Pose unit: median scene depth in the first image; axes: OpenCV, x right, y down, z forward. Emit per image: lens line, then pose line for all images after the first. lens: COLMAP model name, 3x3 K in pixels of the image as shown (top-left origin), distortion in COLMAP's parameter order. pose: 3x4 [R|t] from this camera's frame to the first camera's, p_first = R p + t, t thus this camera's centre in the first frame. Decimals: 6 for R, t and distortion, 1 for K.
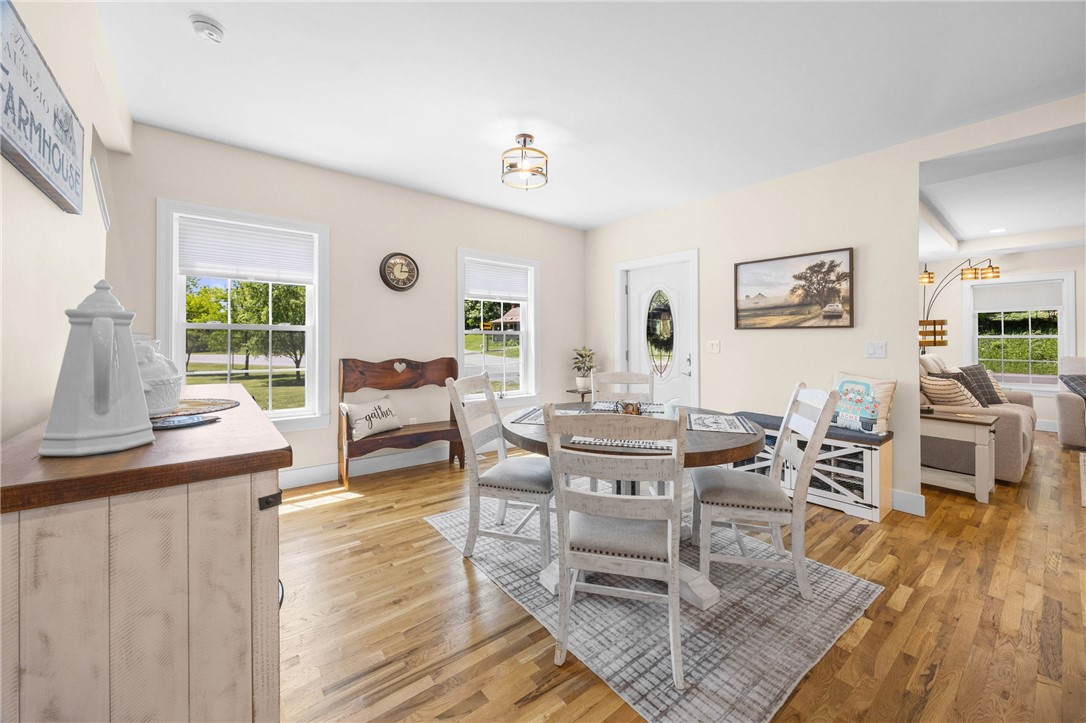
lens RADIAL K [[416.6, 0, 556.7], [0, 416.6, 339.7], [0, 0, 1]] dist [0.000098, -0.000126]
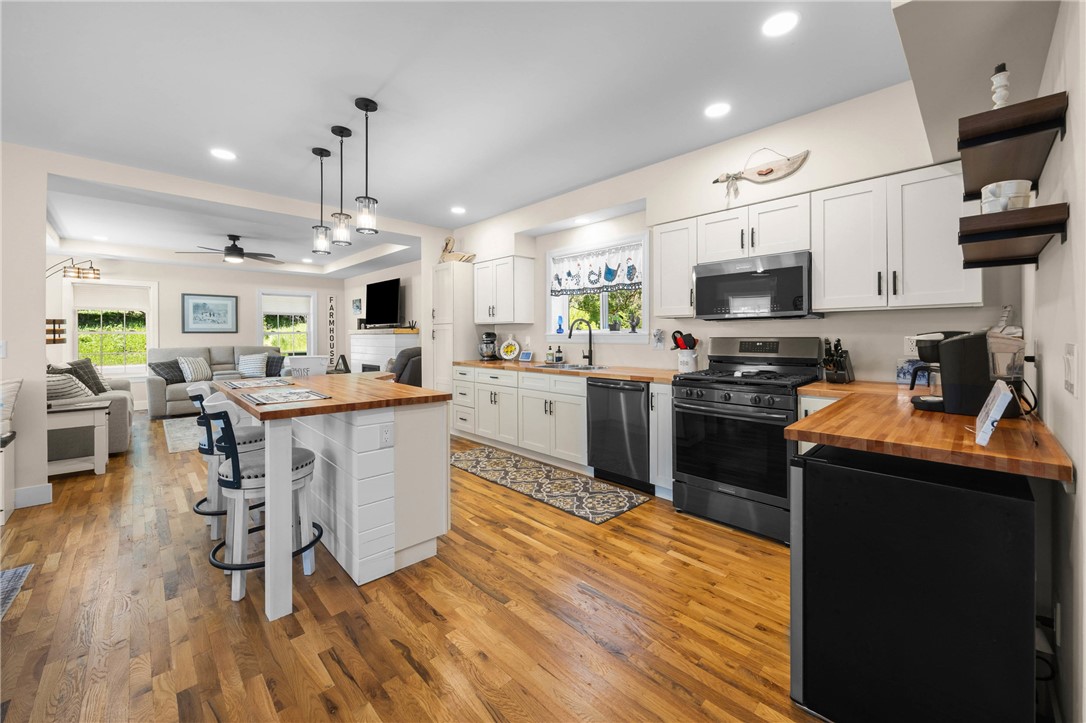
lens RADIAL K [[424.3, 0, 550.2], [0, 424.3, 335.2], [0, 0, 1]] dist [0.000368, 0.000021]
pose [[-0.083627, -0.004217, 0.996488, -0.272000], [-0.003975, 0.999985, 0.003898, -0.015853], [-0.996489, -0.003635, -0.083643, -0.165917]]
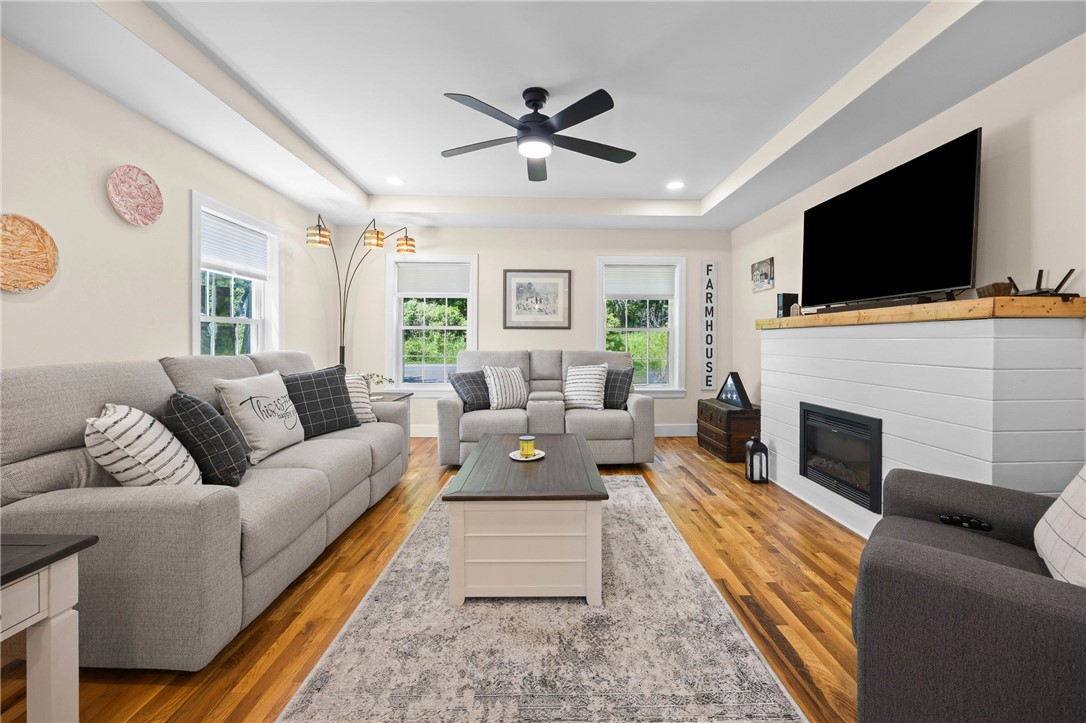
lens RADIAL K [[416.6, 0, 556.7], [0, 416.6, 339.7], [0, 0, 1]] dist [0.000098, -0.000126]
pose [[0.615230, 0.004037, 0.788338, 1.012623], [-0.010867, 0.999935, 0.003361, 0.019427], [-0.788273, -0.010635, 0.615234, 0.493913]]
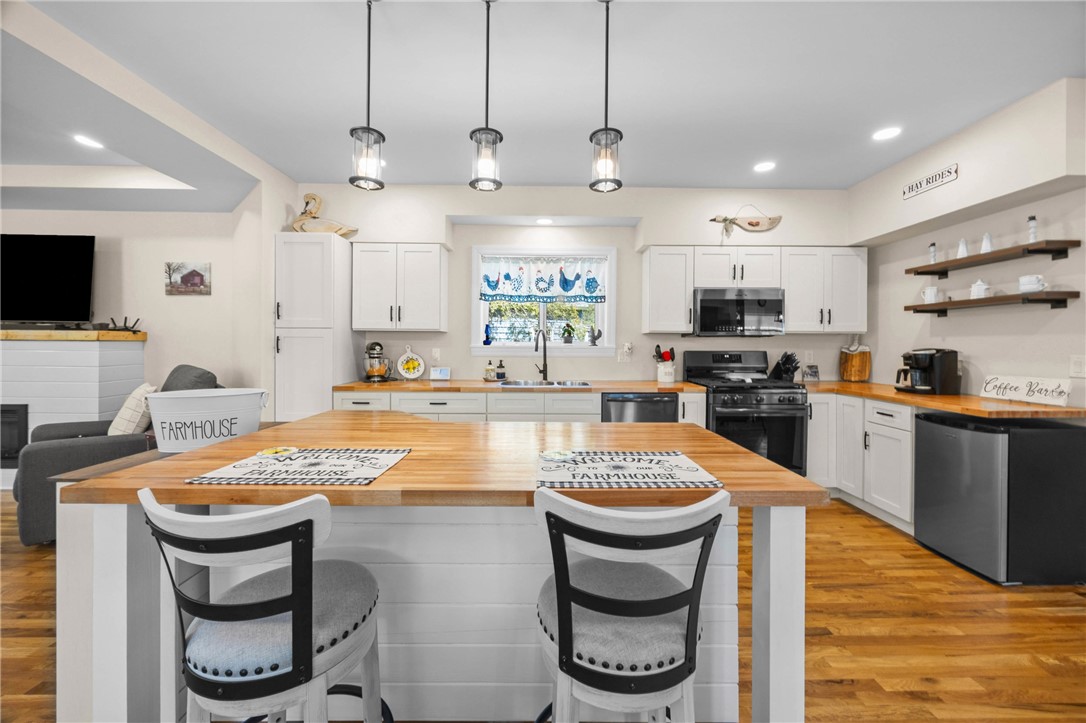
lens RADIAL K [[419.4, 0, 550.9], [0, 419.4, 347.8], [0, 0, 1]] dist [-0.000561, -0.000287]
pose [[-0.776225, -0.011470, 0.630352, 0.238852], [-0.013751, 0.999905, 0.001260, -0.012953], [-0.630306, -0.007690, -0.776309, 0.482399]]
